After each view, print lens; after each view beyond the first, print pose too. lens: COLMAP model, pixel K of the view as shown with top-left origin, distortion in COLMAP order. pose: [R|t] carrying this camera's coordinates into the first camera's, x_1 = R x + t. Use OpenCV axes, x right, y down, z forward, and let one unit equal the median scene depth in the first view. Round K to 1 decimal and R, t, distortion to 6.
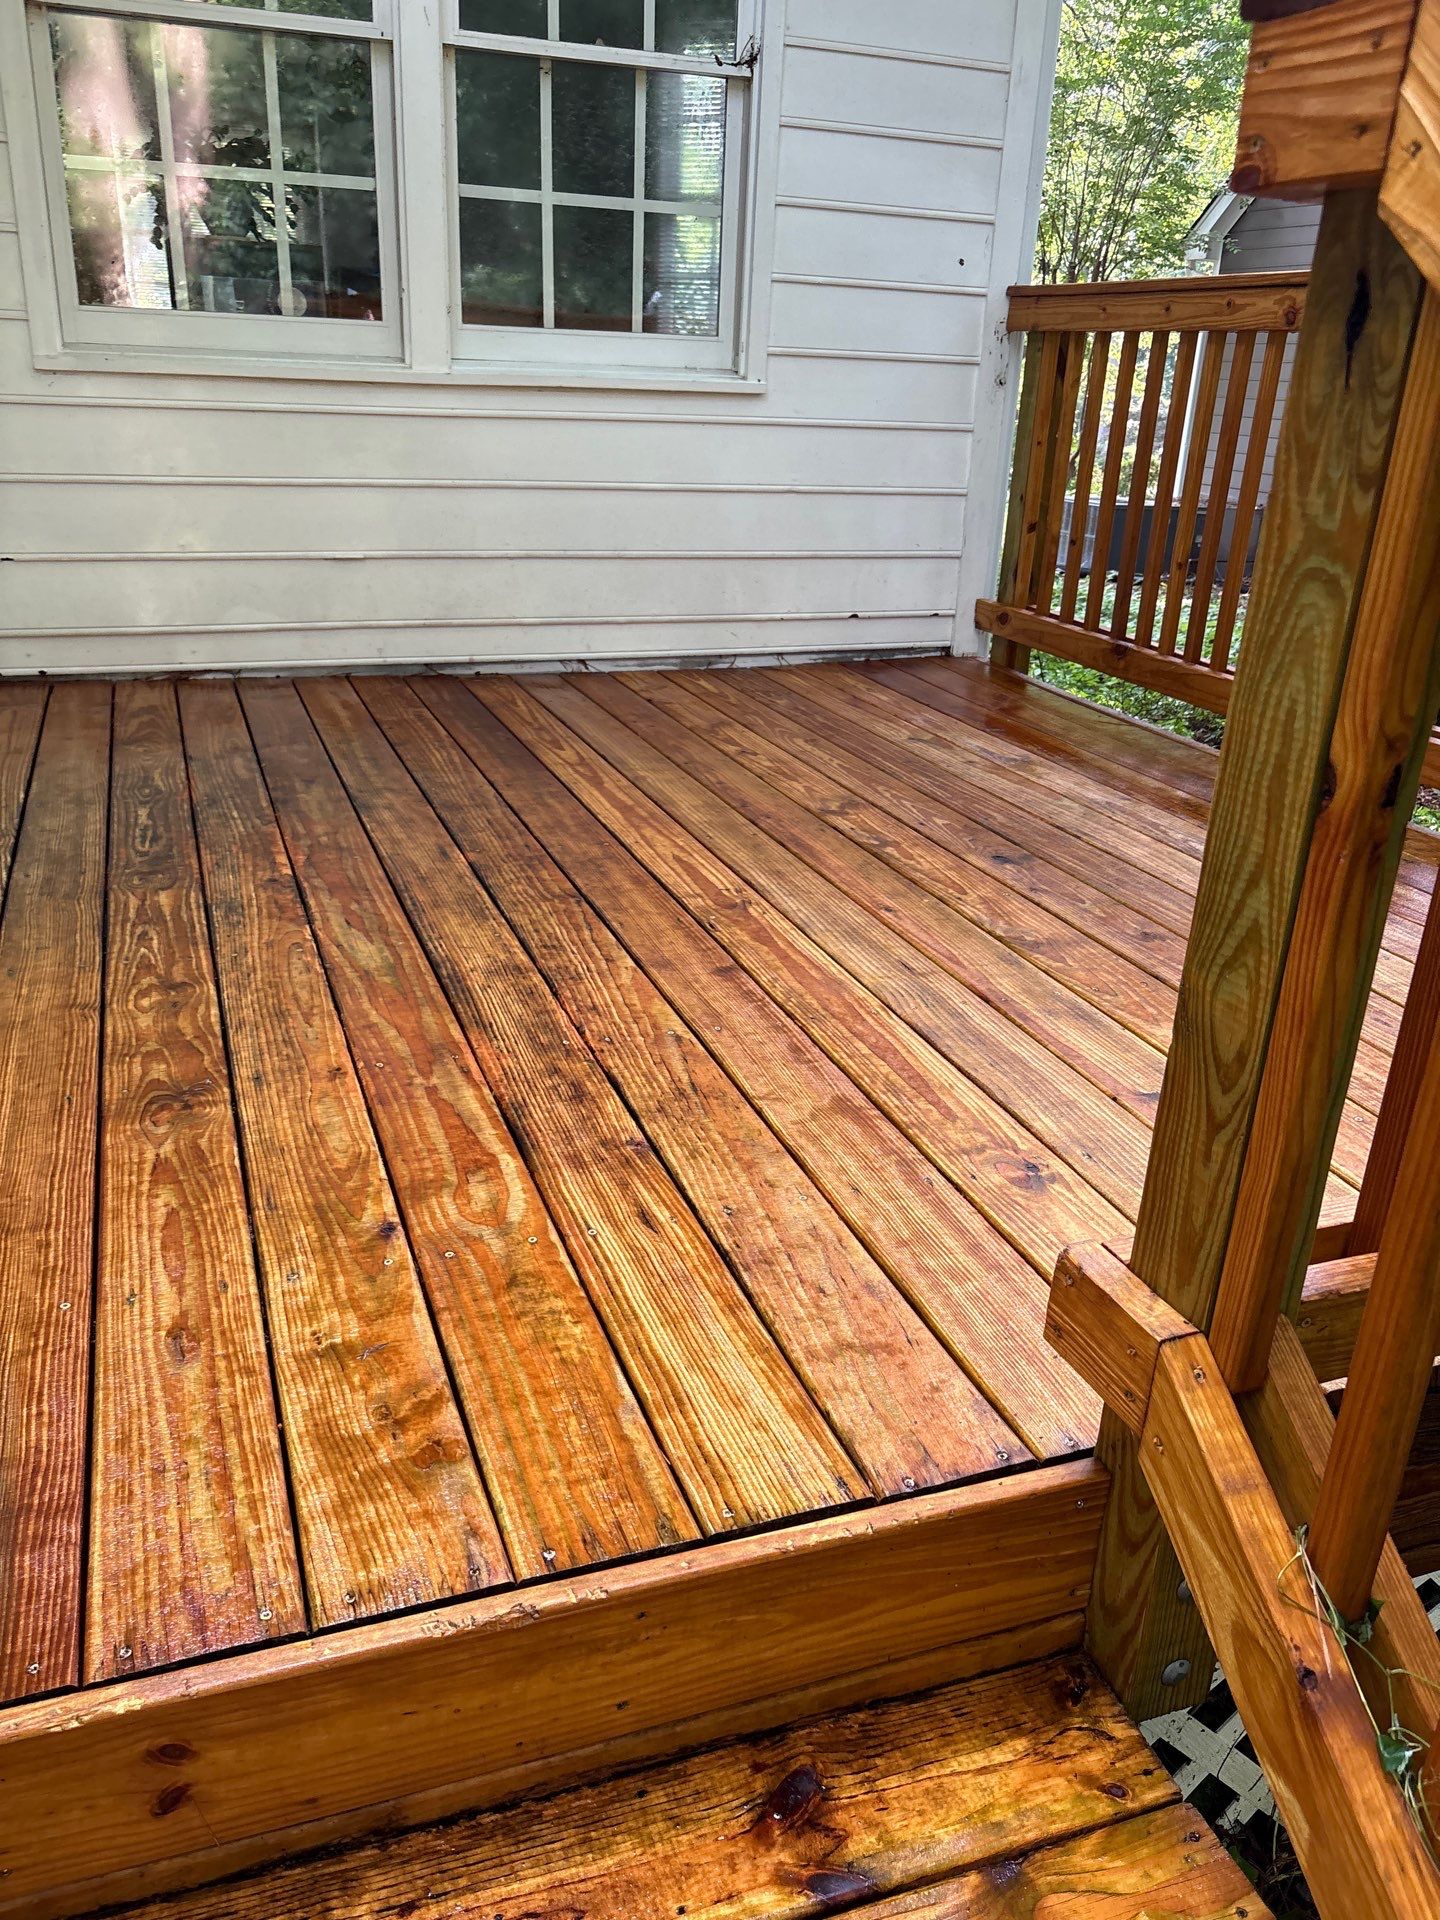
lens RADIAL K [[1471.1, 0, 714.7], [0, 1471.1, 967.3], [0, 0, 1]] dist [0.013044, -0.003828]
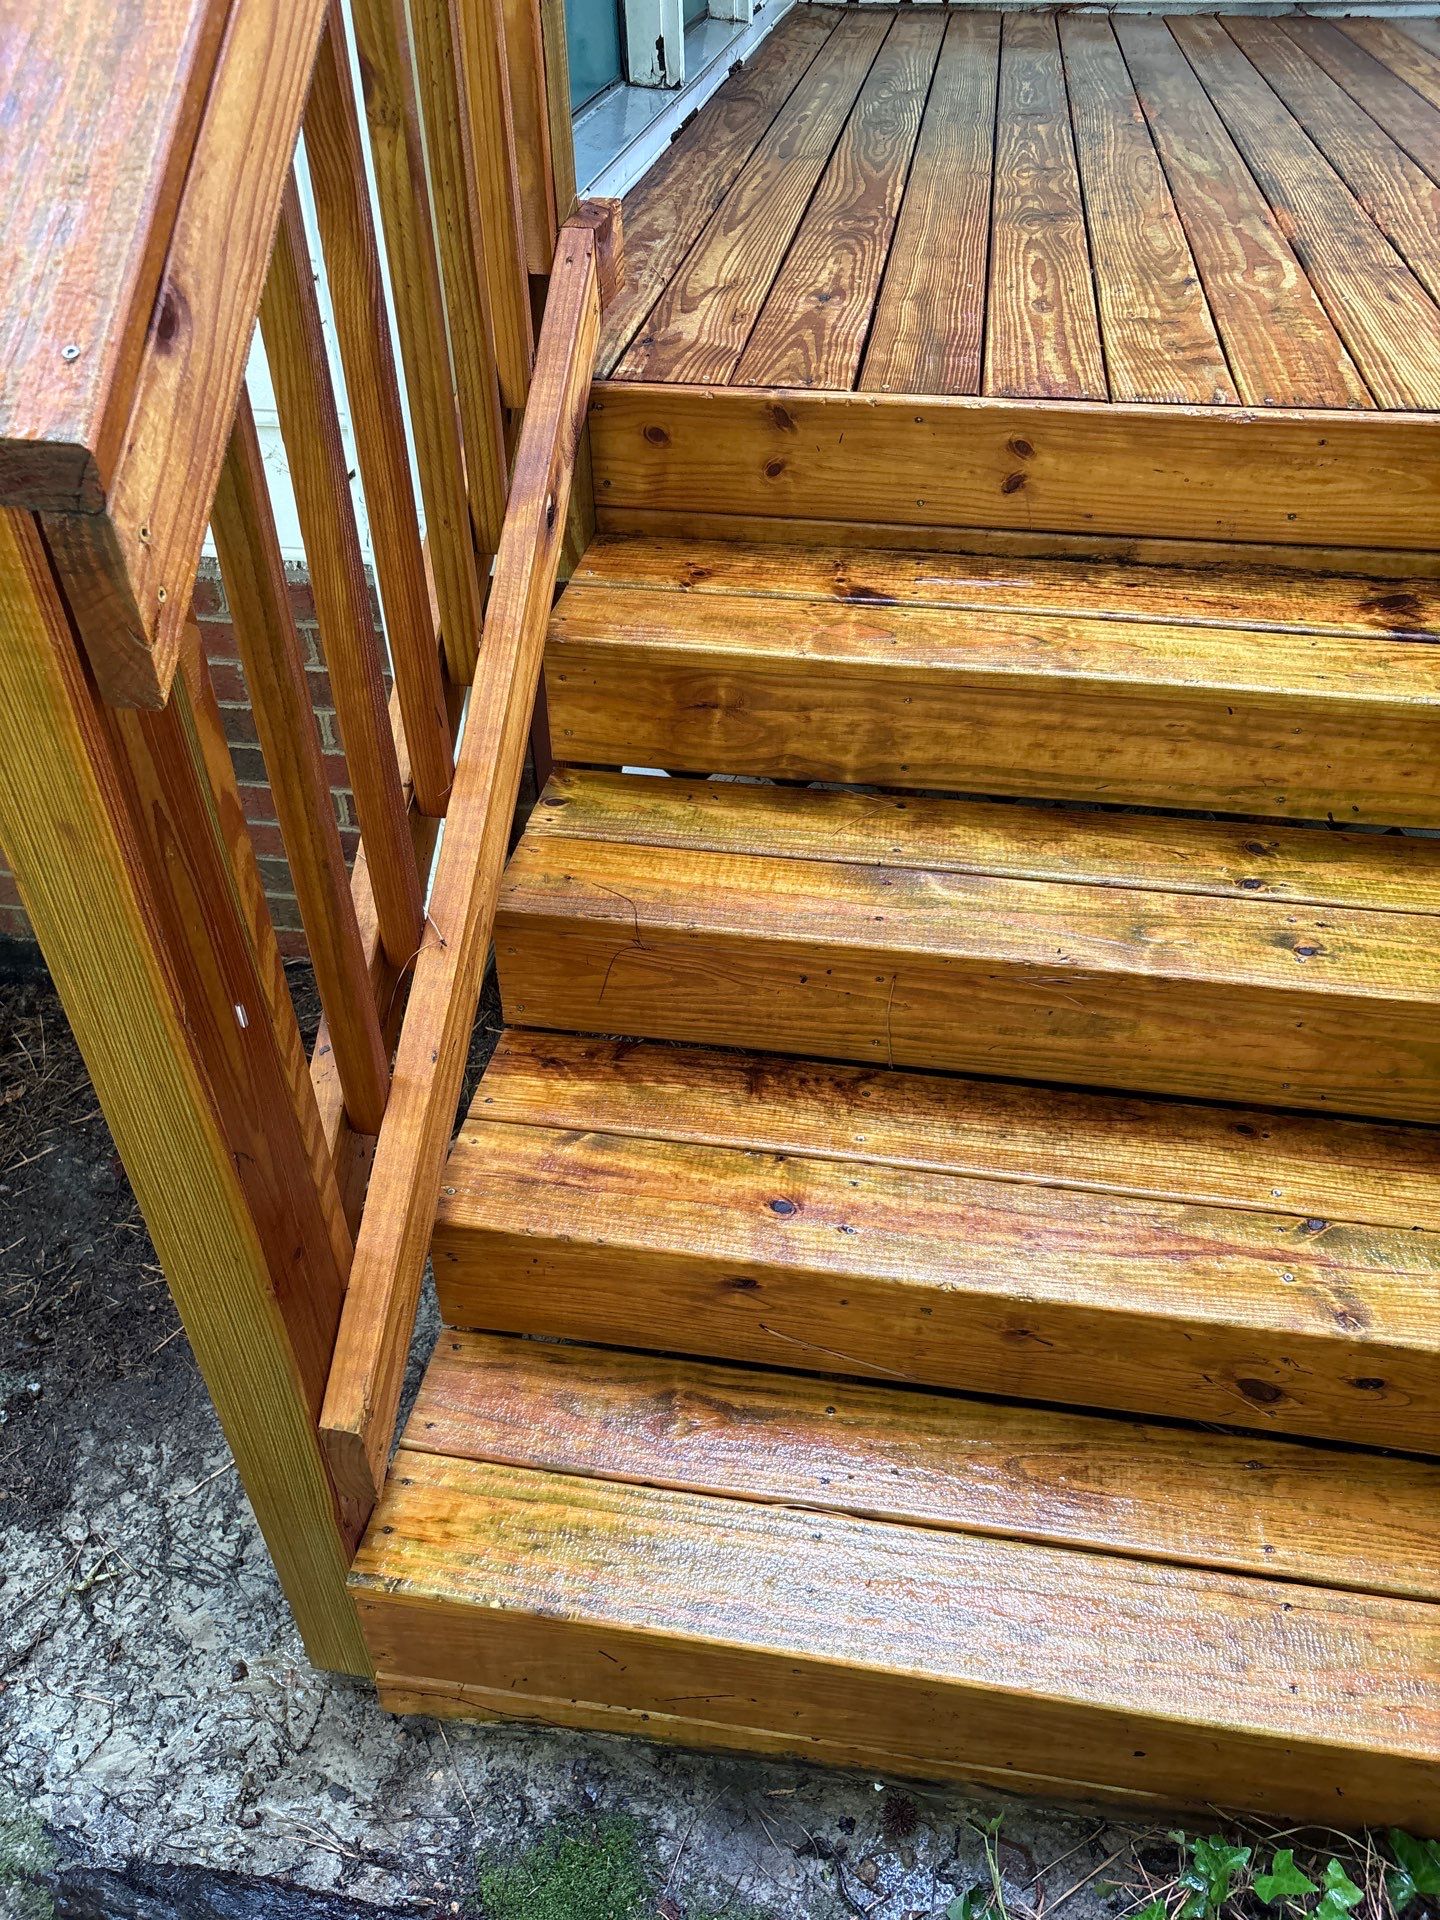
lens RADIAL K [[1471.1, 0, 729.9], [0, 1471.1, 967.5], [0, 0, 1]] dist [0.013044, -0.003828]
pose [[0.875858, 0.262679, -0.404812, 0.127058], [-0.138781, 0.940540, 0.310040, 0.414112], [0.462183, -0.215371, 0.860234, -0.514175]]
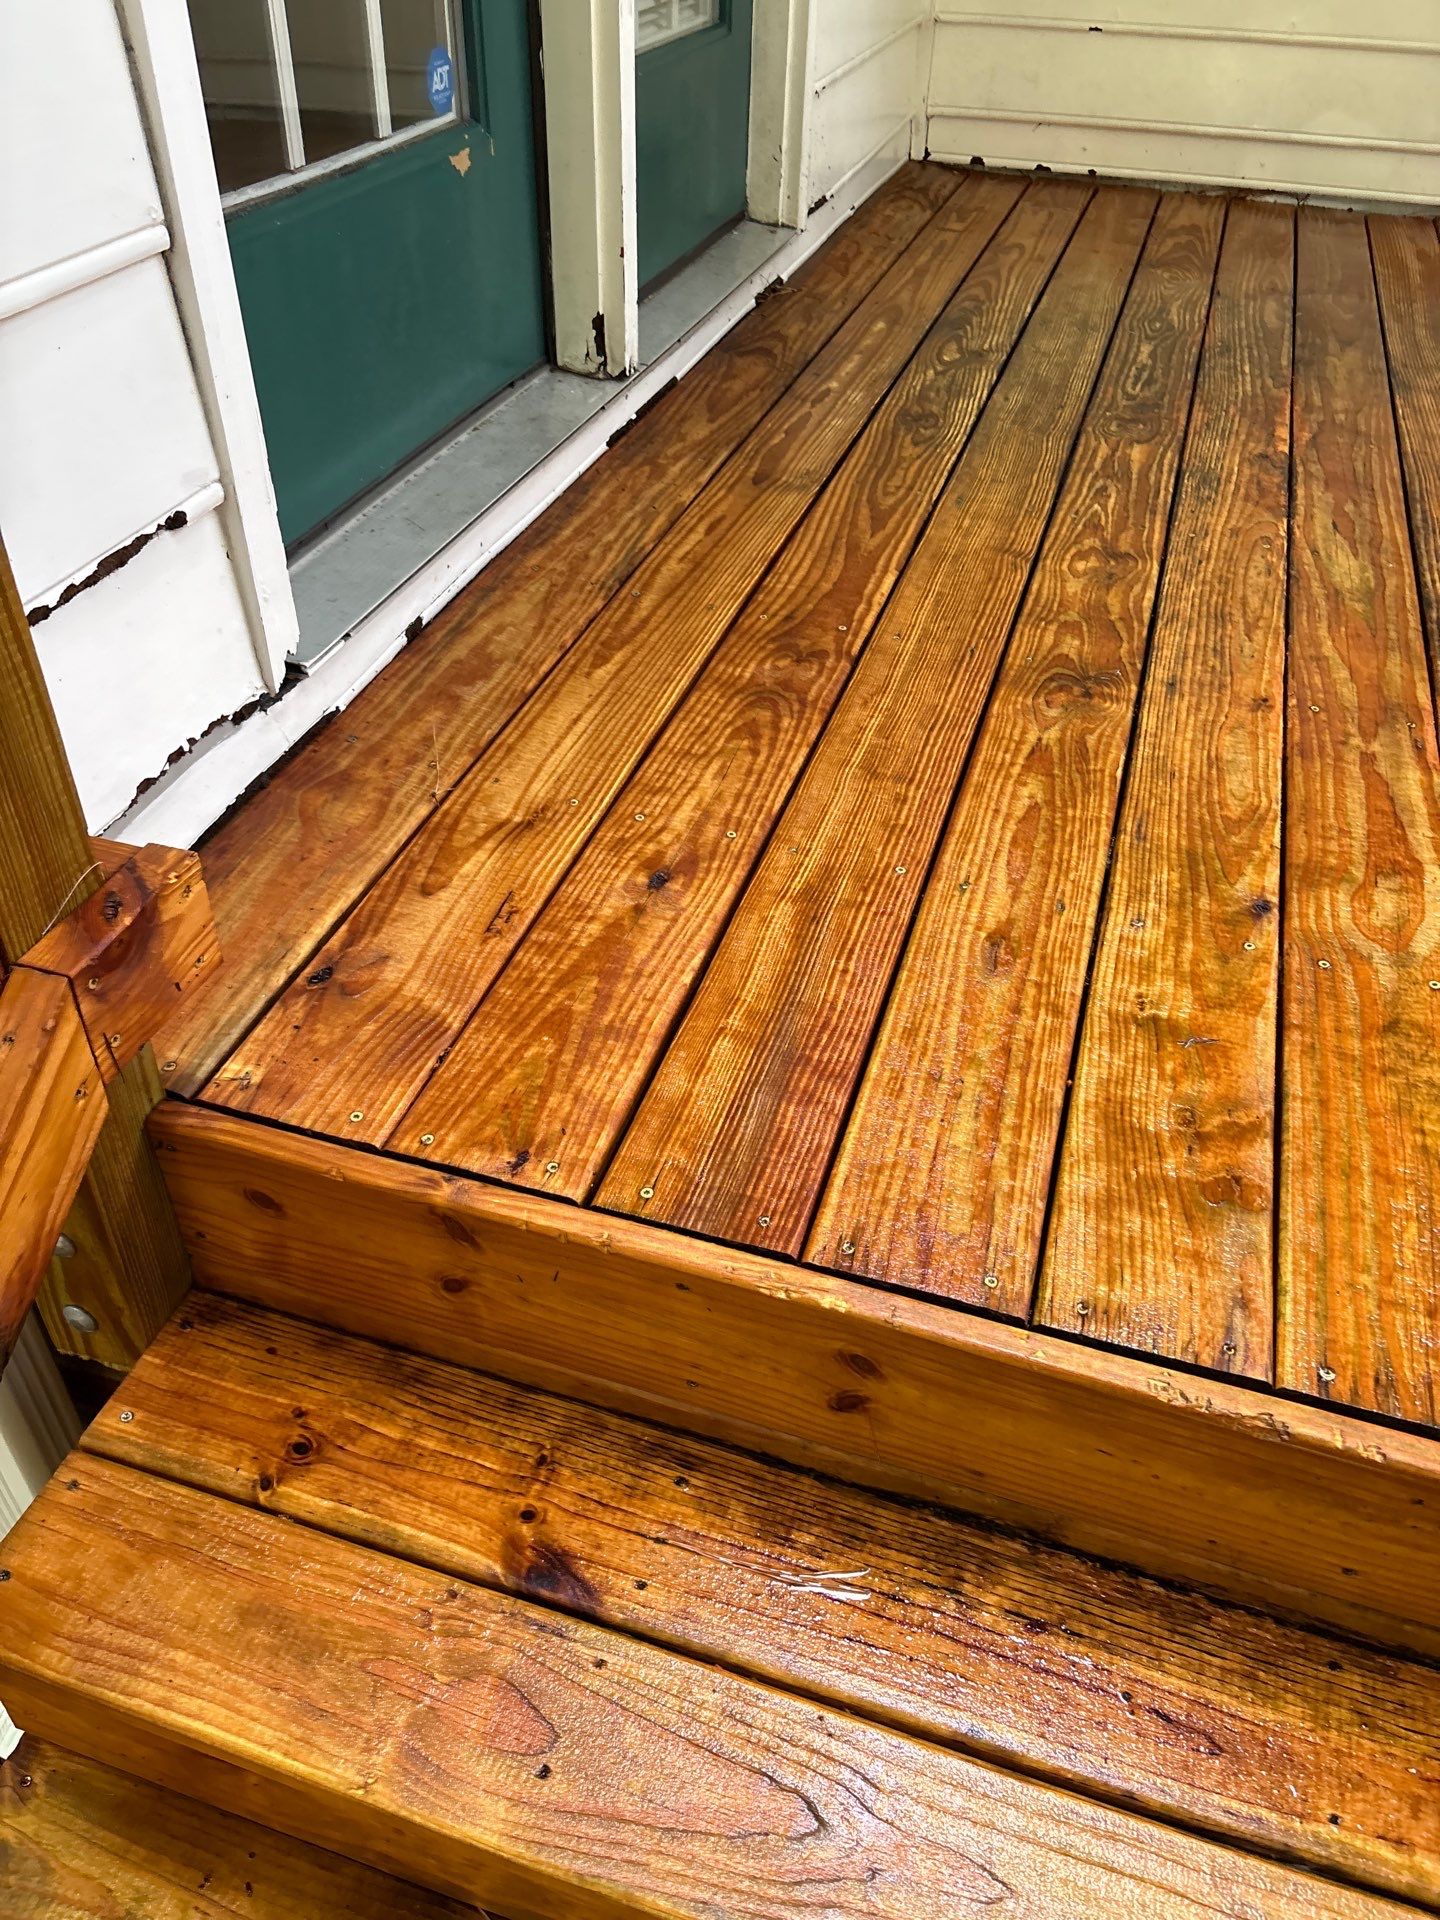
lens RADIAL K [[1471.1, 0, 720.8], [0, 1471.1, 962.5], [0, 0, 1]] dist [0.013044, -0.003828]
pose [[0.795570, 0.366572, -0.482383, -0.052199], [-0.226416, 0.918392, 0.324488, 0.005474], [0.561965, -0.148934, 0.813643, 0.147446]]
